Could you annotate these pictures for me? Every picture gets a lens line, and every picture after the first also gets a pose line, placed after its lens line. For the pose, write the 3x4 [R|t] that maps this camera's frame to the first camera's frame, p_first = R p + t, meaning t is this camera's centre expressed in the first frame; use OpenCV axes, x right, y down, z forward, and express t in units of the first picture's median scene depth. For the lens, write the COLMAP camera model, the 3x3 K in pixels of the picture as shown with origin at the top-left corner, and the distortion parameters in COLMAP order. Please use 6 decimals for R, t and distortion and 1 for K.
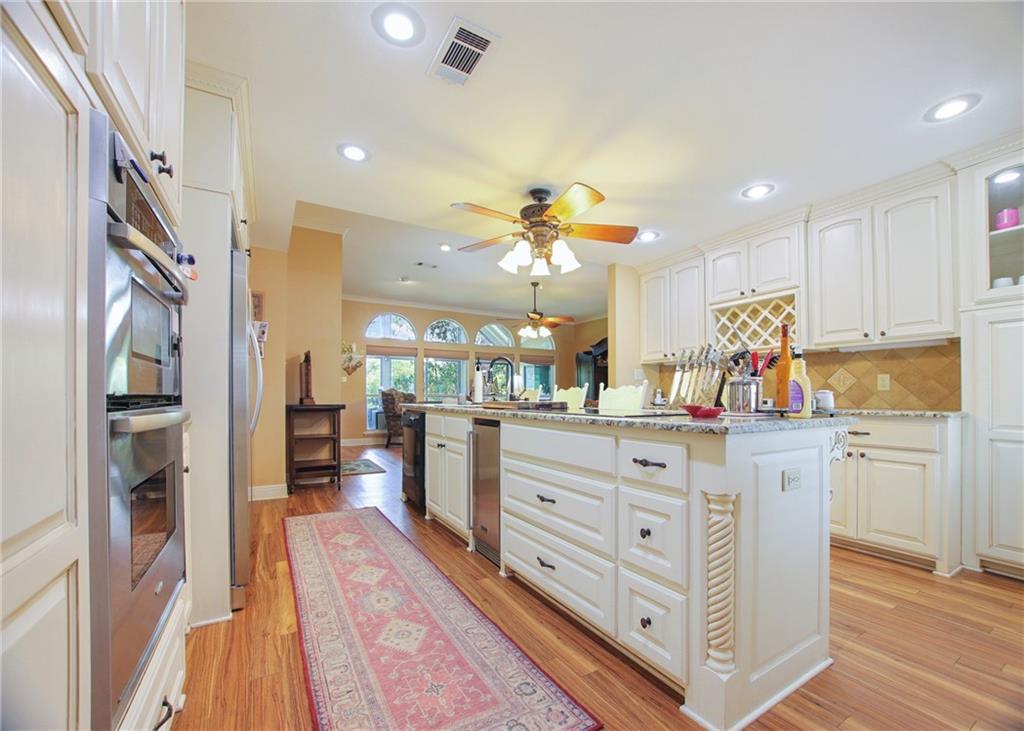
lens RADIAL K [[435.0, 0, 513.5], [0, 435.0, 393.7], [0, 0, 1]] dist [-0.000762, -0.000053]
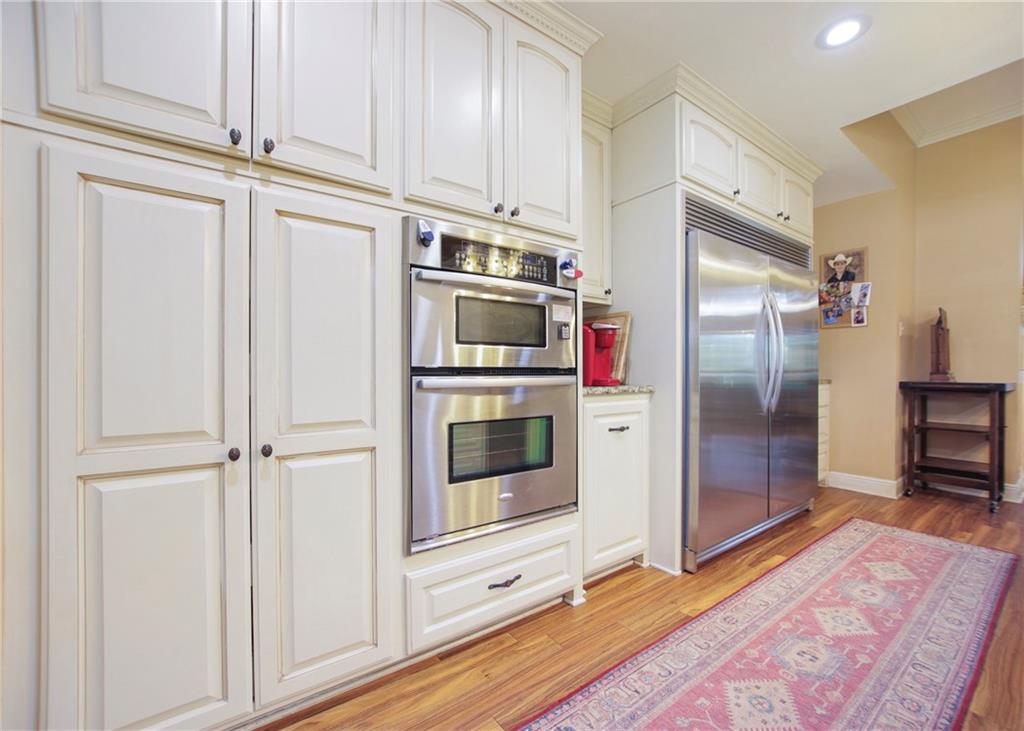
lens RADIAL K [[426.8, 0, 512.9], [0, 426.8, 373.0], [0, 0, 1]] dist [-0.001254, 0.000077]
pose [[0.115710, 0.003228, -0.993278, 0.266832], [0.003902, 0.999986, 0.003704, 0.007601], [0.993275, -0.004305, 0.115696, 0.359180]]
